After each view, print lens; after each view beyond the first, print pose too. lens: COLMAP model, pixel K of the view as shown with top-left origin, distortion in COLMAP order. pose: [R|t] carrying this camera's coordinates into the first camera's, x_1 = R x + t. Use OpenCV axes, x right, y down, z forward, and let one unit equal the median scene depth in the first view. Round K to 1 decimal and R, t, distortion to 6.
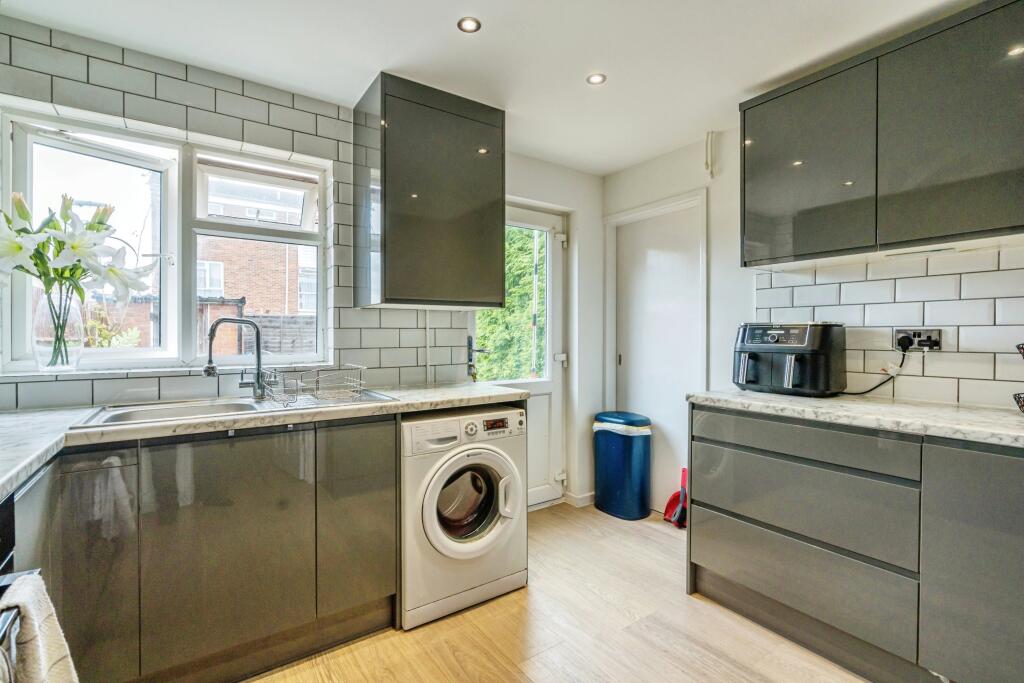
lens RADIAL K [[463.5, 0, 509.2], [0, 463.5, 343.6], [0, 0, 1]] dist [0.000129, 0.000451]
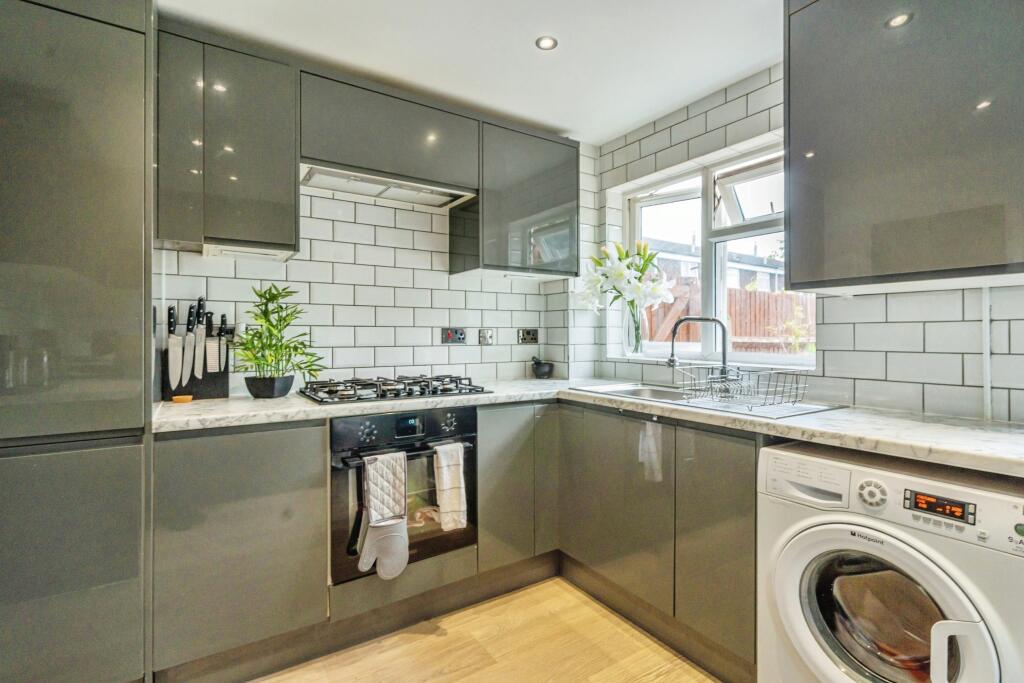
lens RADIAL K [[484.0, 0, 511.6], [0, 484.0, 333.4], [0, 0, 1]] dist [0.000850, 0.000570]
pose [[-0.019733, -0.000574, -0.999805, 0.540246], [-0.019493, 0.999810, -0.000189, -0.007455], [0.999615, 0.019485, -0.019741, 0.563567]]
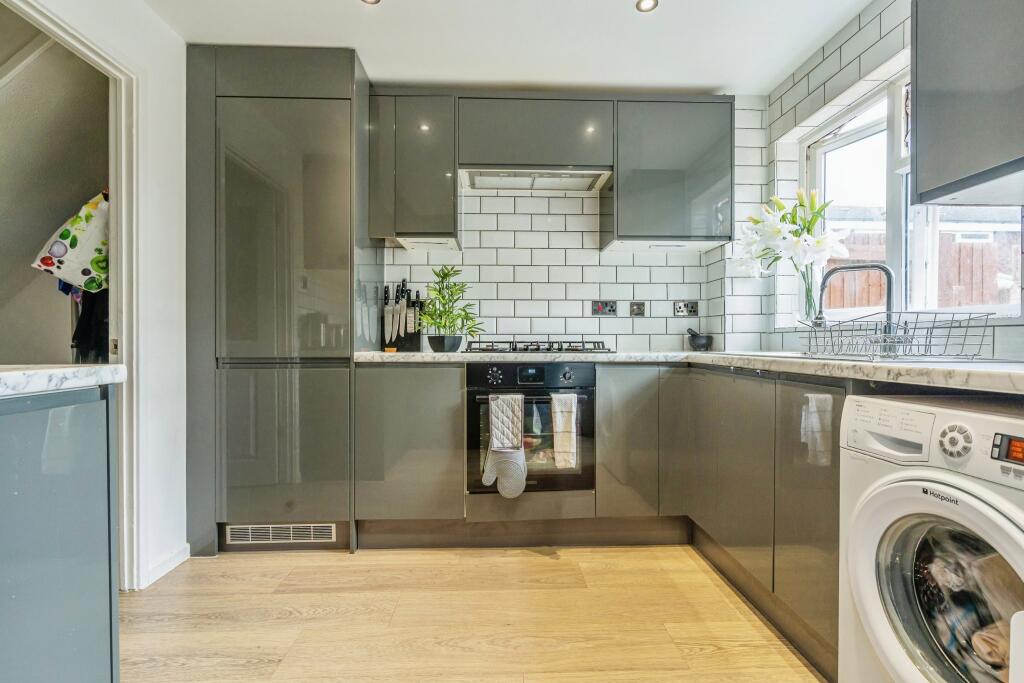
lens RADIAL K [[463.5, 0, 509.2], [0, 463.5, 343.6], [0, 0, 1]] dist [0.000129, 0.000451]
pose [[-0.535881, 0.003742, -0.844285, 0.522140], [-0.017097, 0.999737, 0.015282, 0.093595], [0.844120, 0.022624, -0.535676, 0.887447]]
